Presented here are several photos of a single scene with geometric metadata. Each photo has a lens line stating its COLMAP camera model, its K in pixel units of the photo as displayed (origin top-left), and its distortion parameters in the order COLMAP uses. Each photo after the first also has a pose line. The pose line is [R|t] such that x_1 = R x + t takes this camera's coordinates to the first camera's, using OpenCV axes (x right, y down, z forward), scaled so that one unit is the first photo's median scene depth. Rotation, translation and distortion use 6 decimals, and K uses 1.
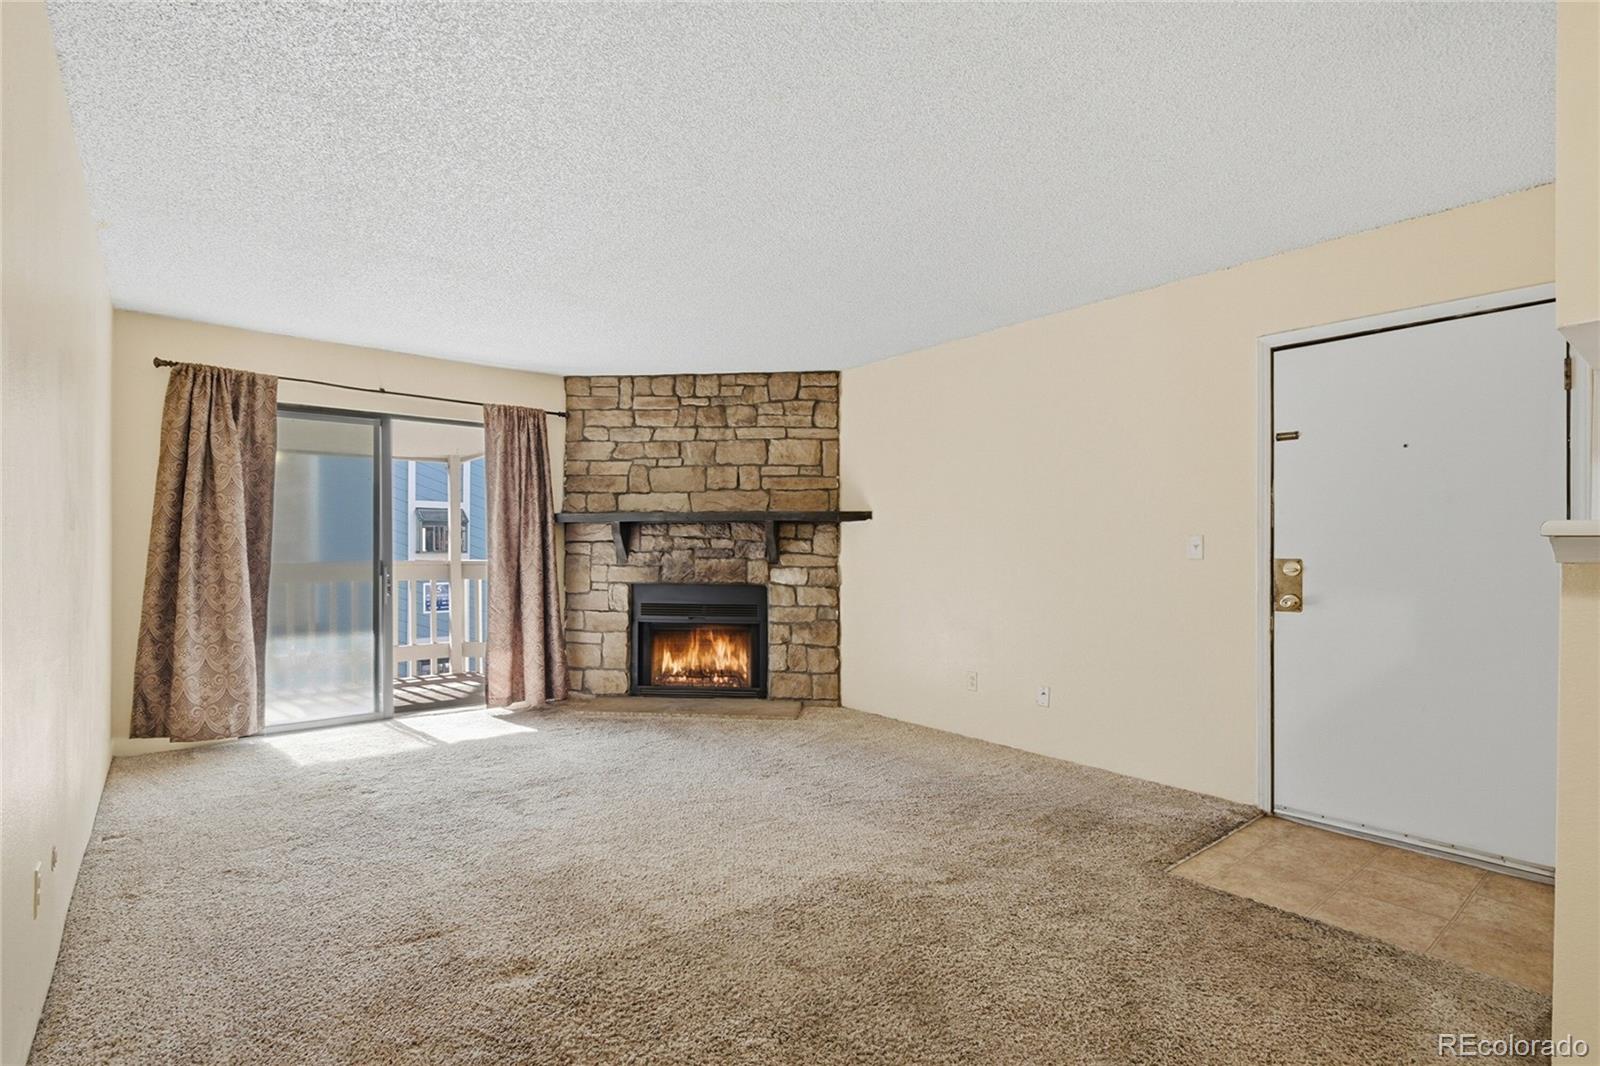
lens RADIAL K [[750.5, 0, 796.4], [0, 750.5, 544.4], [0, 0, 1]] dist [-0.002191, 0.000052]
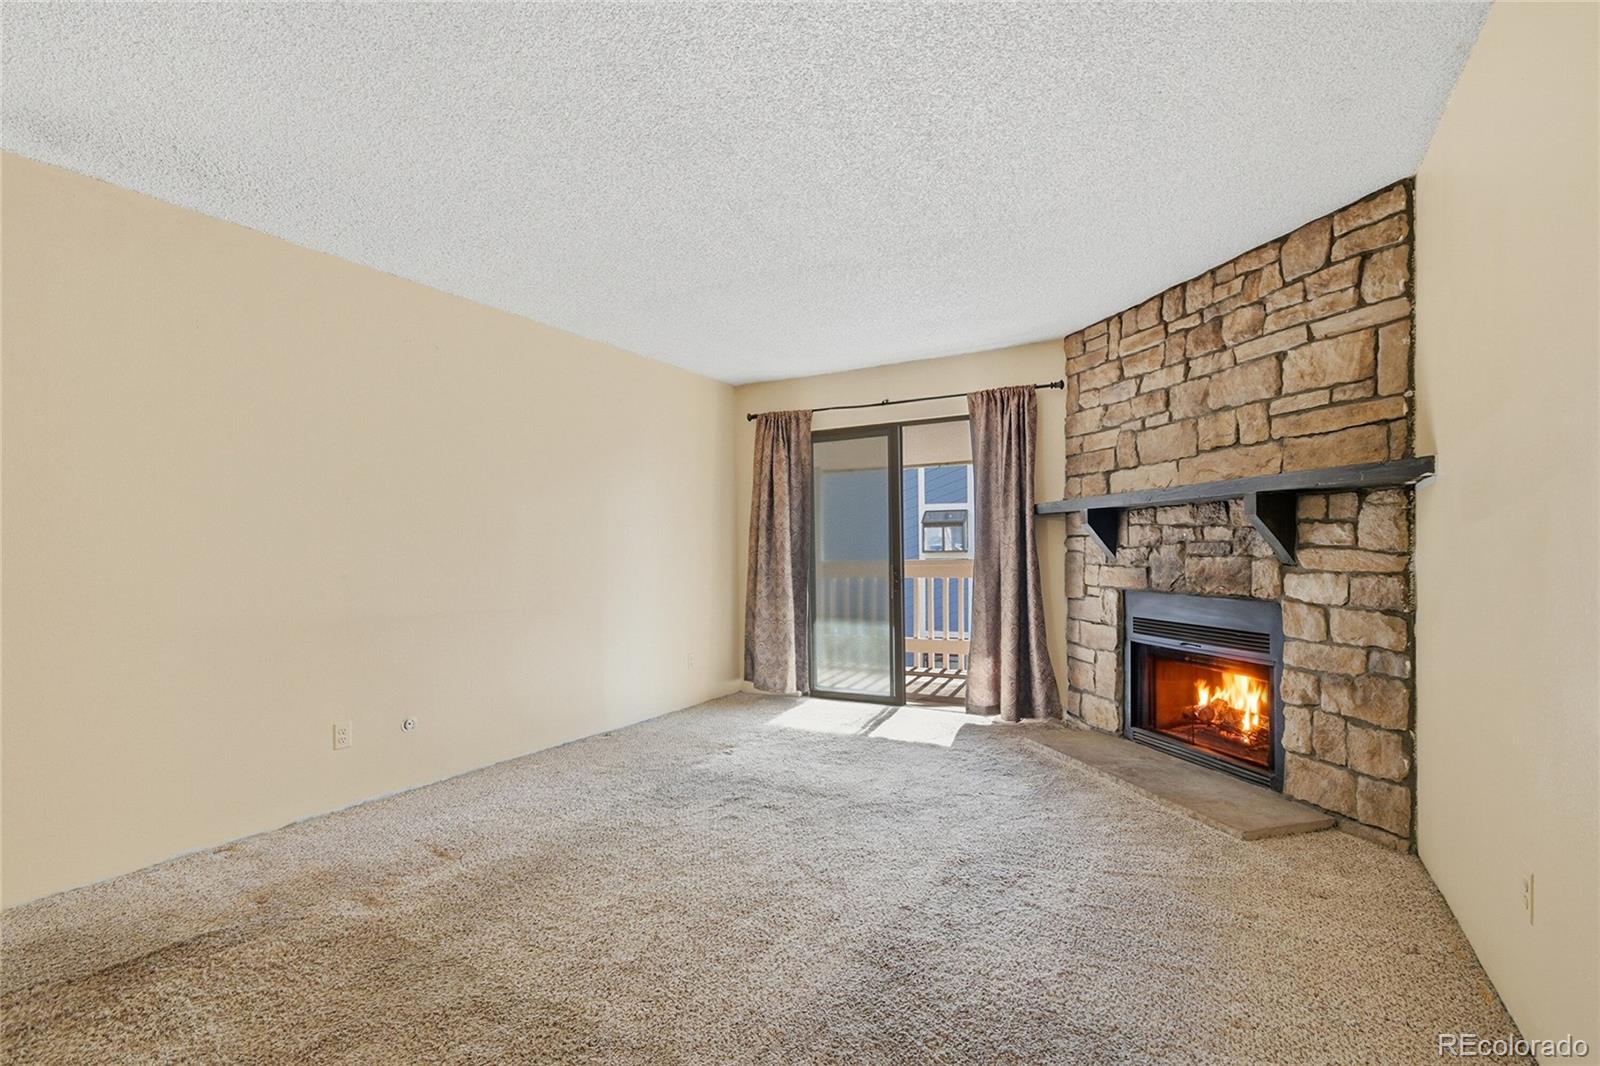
lens RADIAL K [[716.7, 0, 758.8], [0, 716.7, 561.1], [0, 0, 1]] dist [0.004033, -0.000126]
pose [[0.374976, 0.006220, -0.927014, 0.330718], [0.018872, 0.999719, 0.014341, 0.006478], [0.926842, -0.022872, 0.374753, 0.414384]]
